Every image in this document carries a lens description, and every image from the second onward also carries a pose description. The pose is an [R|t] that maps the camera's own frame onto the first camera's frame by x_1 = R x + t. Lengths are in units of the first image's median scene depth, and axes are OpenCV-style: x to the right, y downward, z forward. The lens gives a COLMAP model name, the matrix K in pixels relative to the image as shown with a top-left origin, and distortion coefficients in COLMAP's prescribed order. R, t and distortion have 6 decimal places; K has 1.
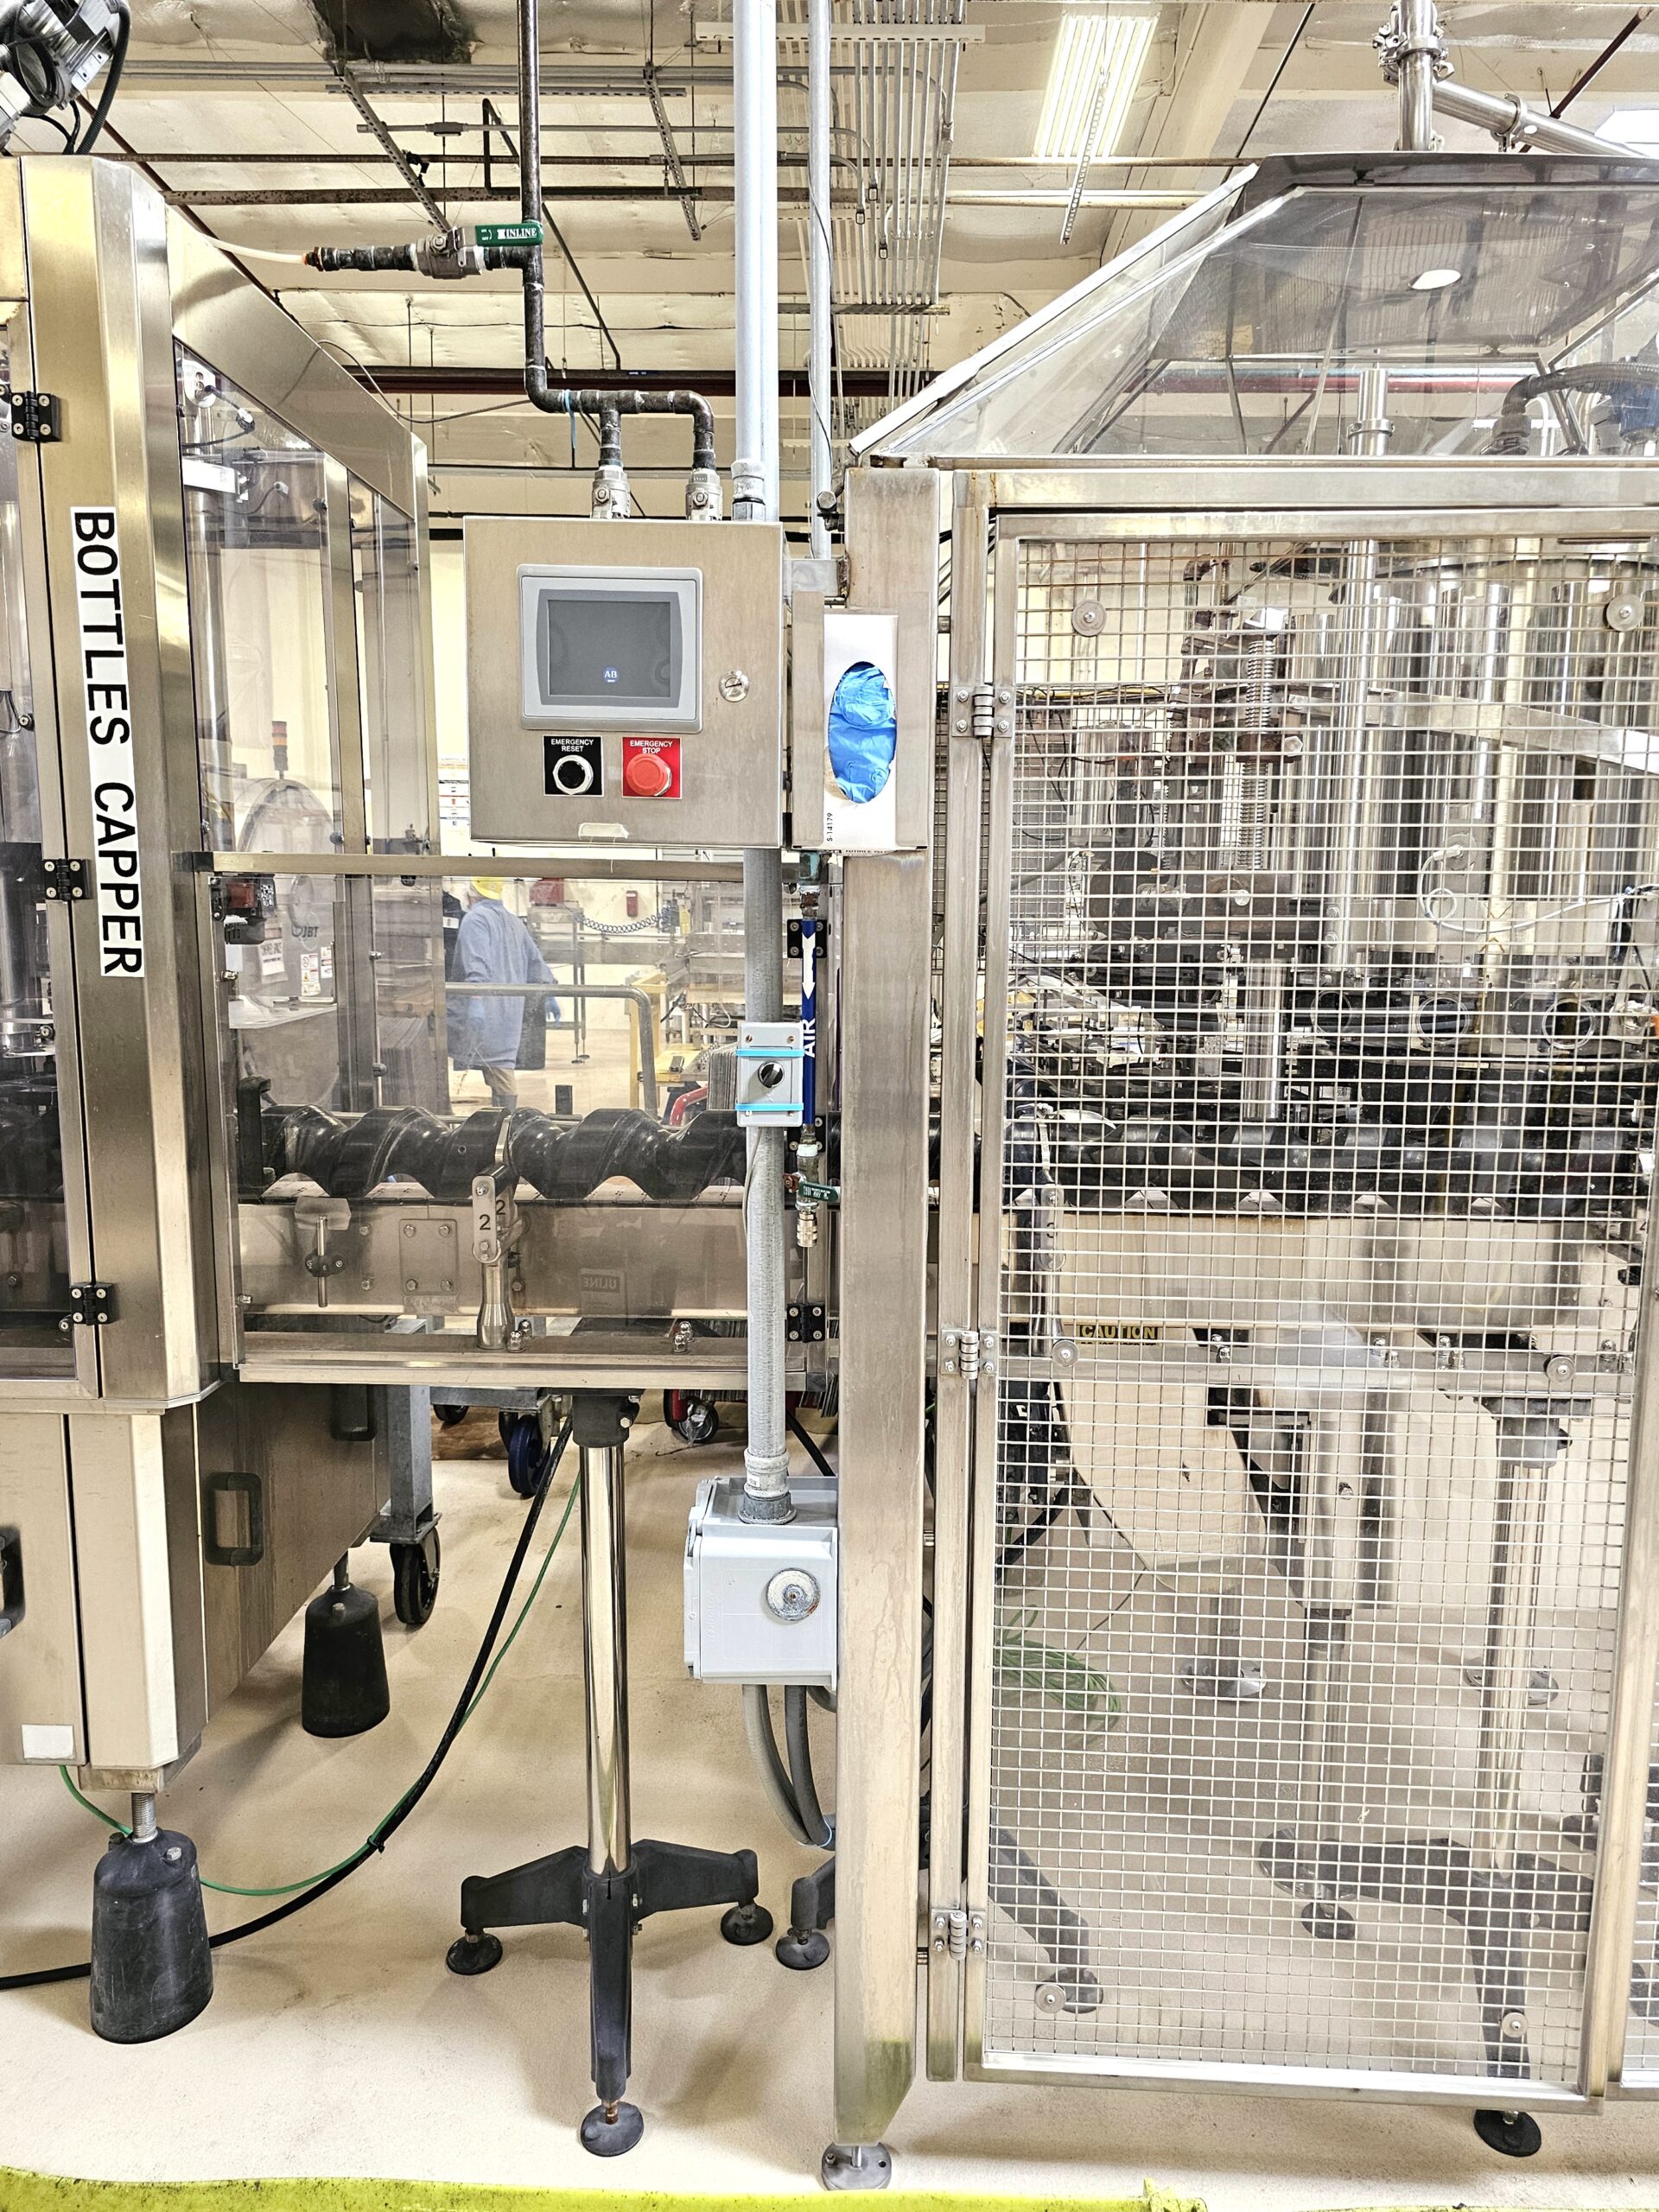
lens RADIAL K [[1496.1, 0, 829.5], [0, 1496.1, 1106.0], [0, 0, 1]] dist [0.056594, -0.049951]
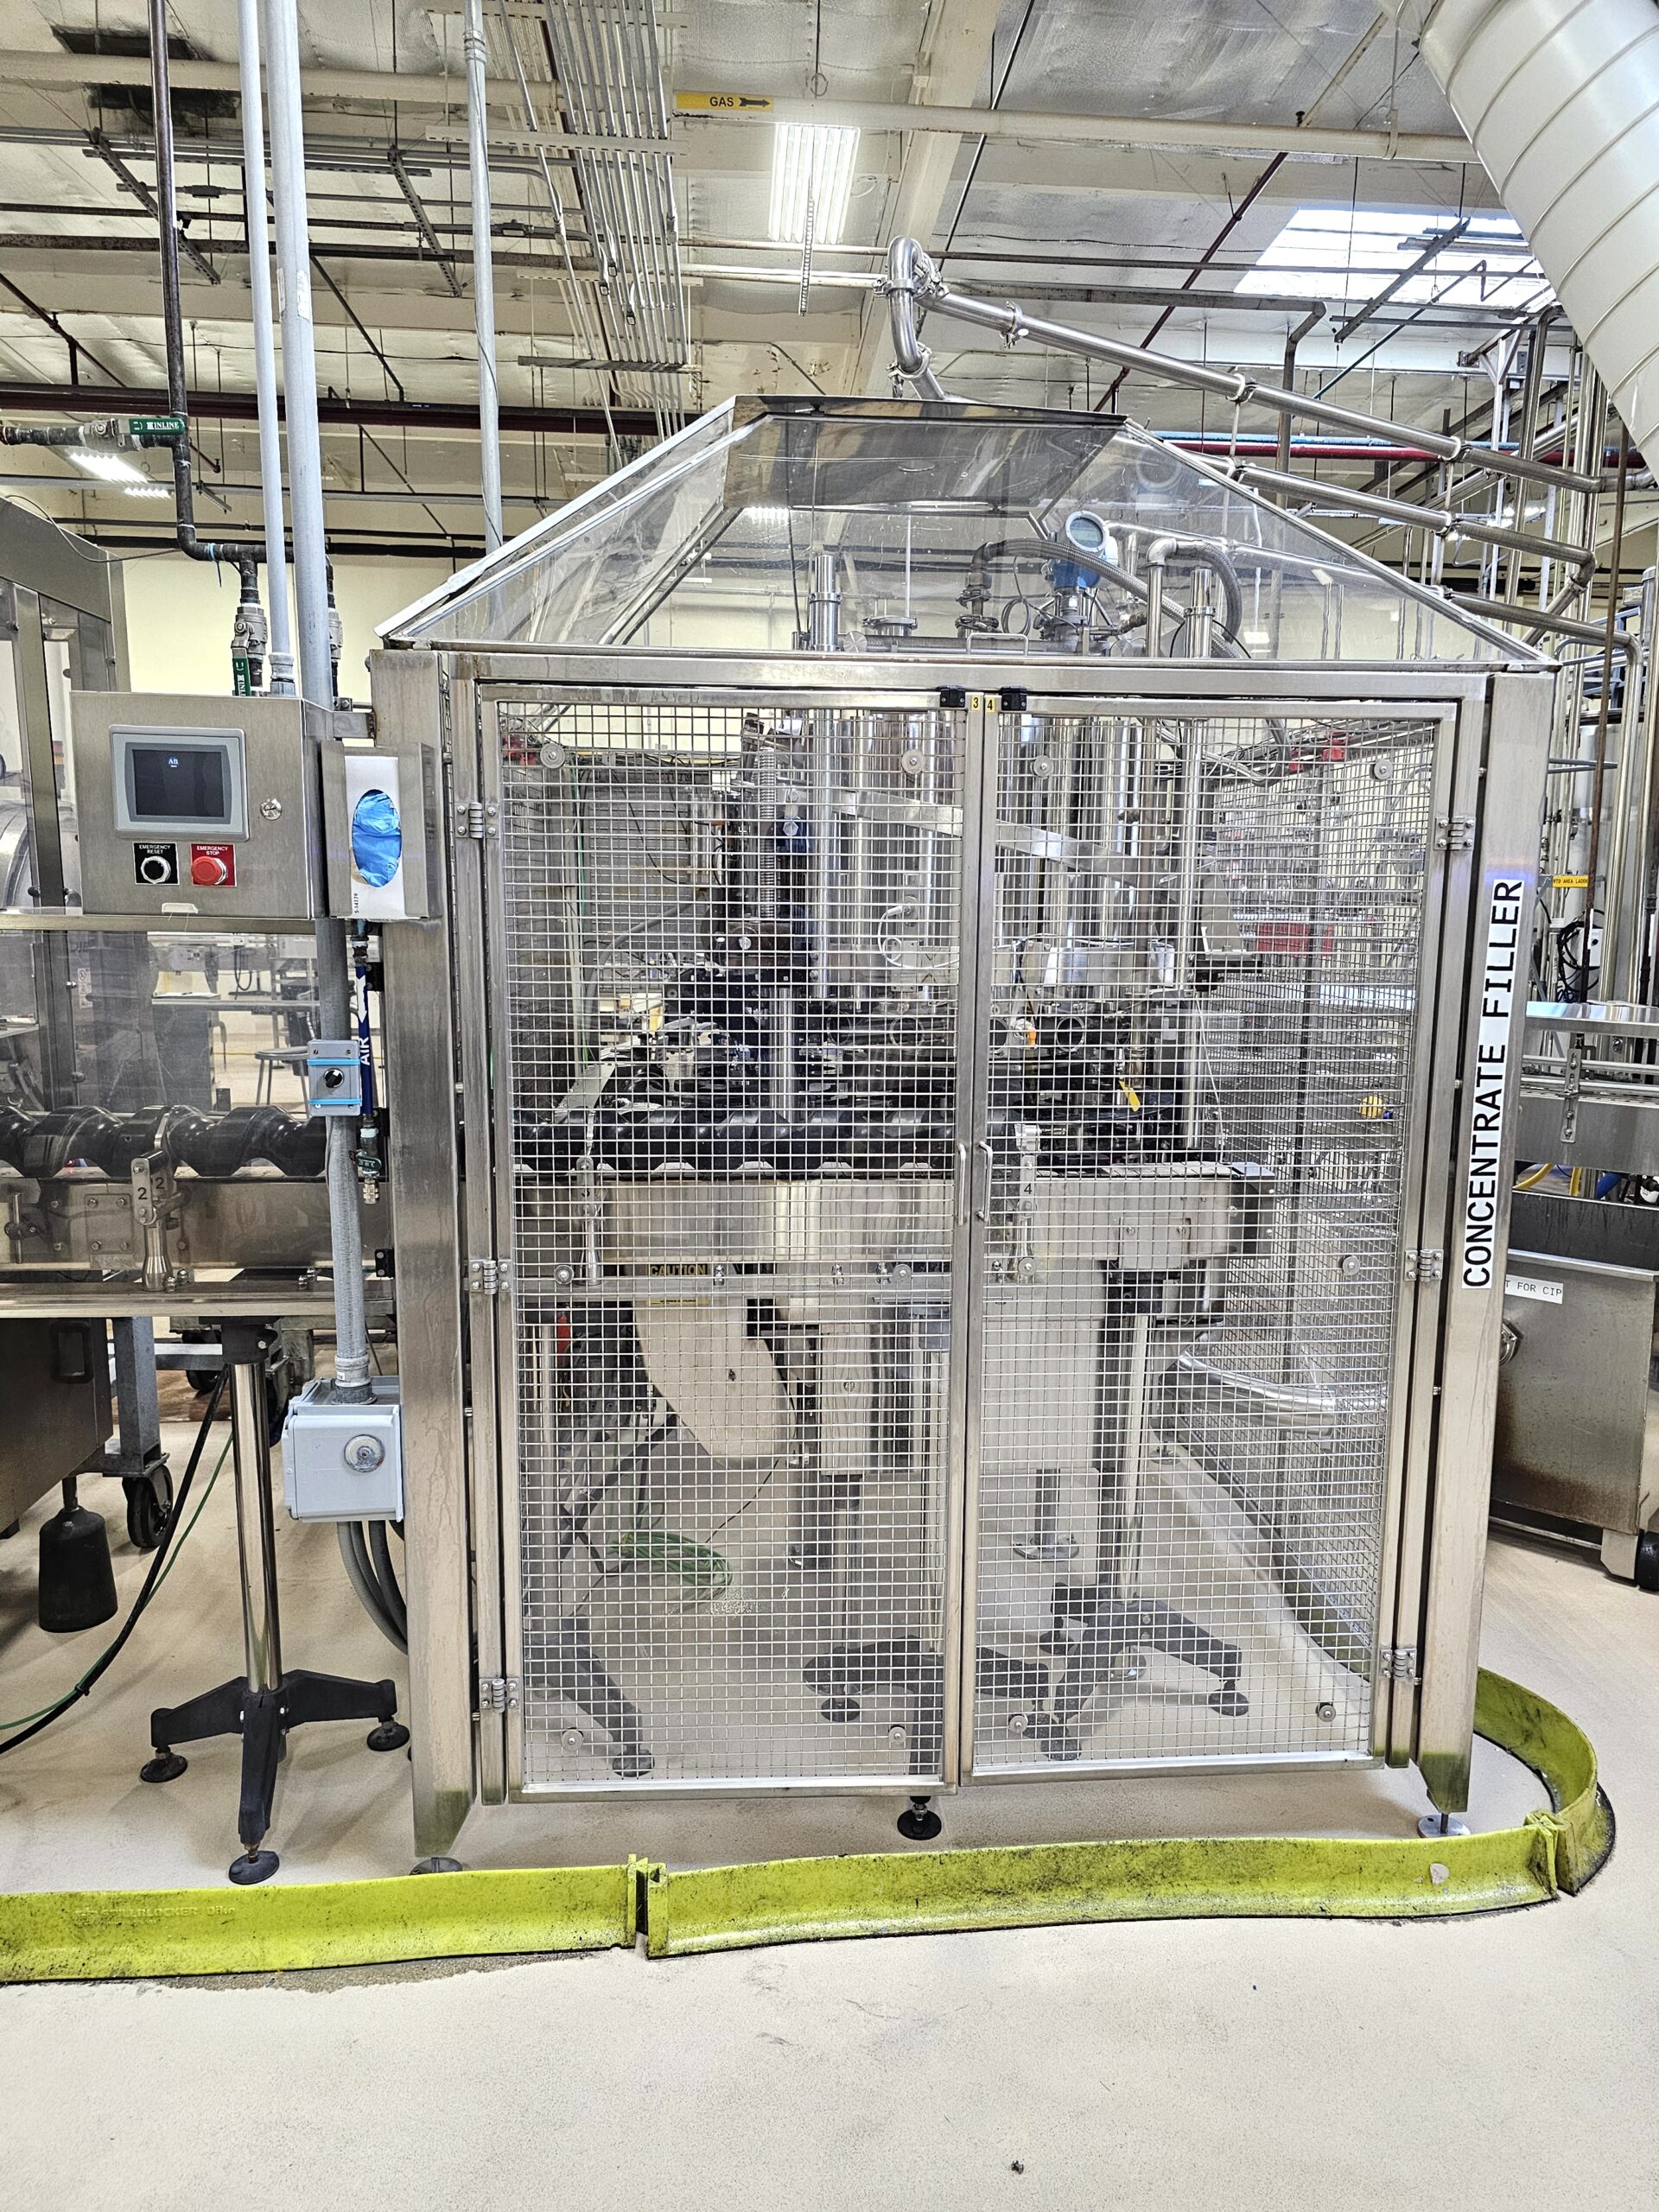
lens RADIAL K [[1493.0, 0, 841.7], [0, 1493.0, 1125.6], [0, 0, 1]] dist [0.051350, -0.041500]
pose [[0.994533, -0.015251, 0.103301, 0.220714], [0.013979, 0.999817, 0.013024, 0.008992], [-0.103481, -0.011509, 0.994565, -0.336147]]
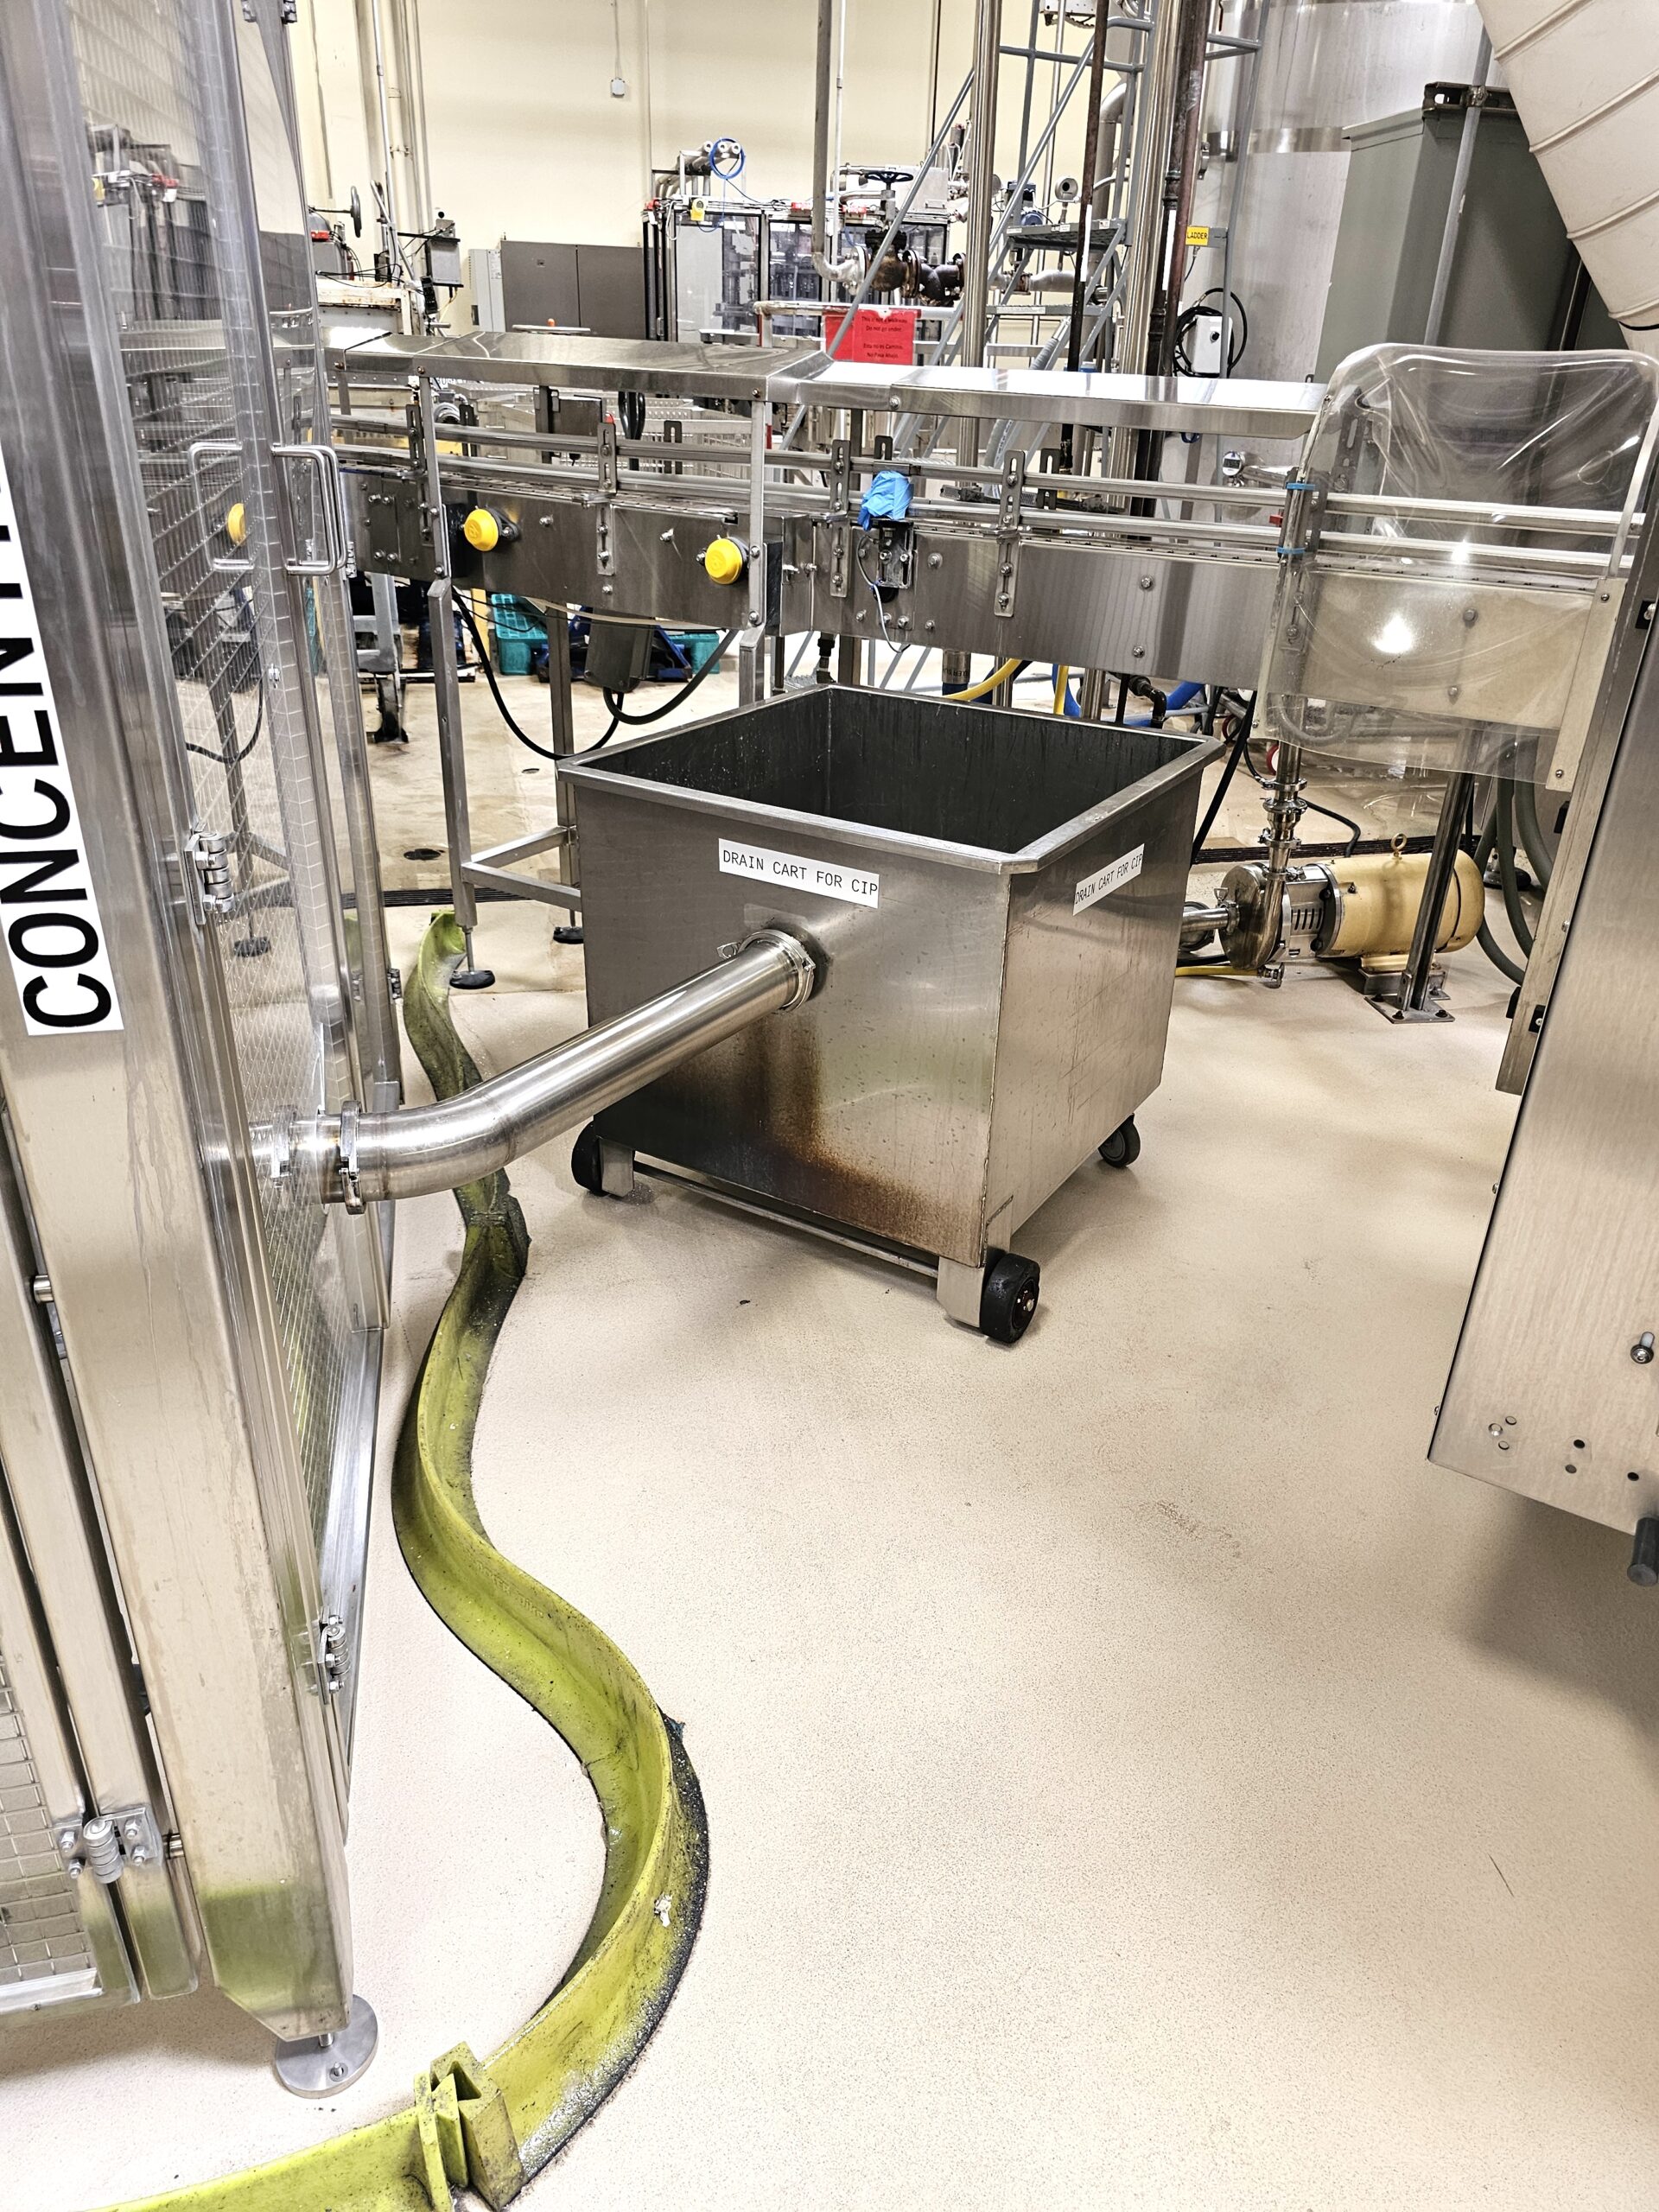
lens RADIAL K [[1496.1, 0, 829.5], [0, 1496.1, 1106.0], [0, 0, 1]] dist [0.056594, -0.049951]
pose [[0.965657, -0.096962, 0.241050, 0.935978], [0.013626, 0.945379, 0.325688, 0.047311], [-0.259463, -0.311218, 0.914233, 0.355402]]
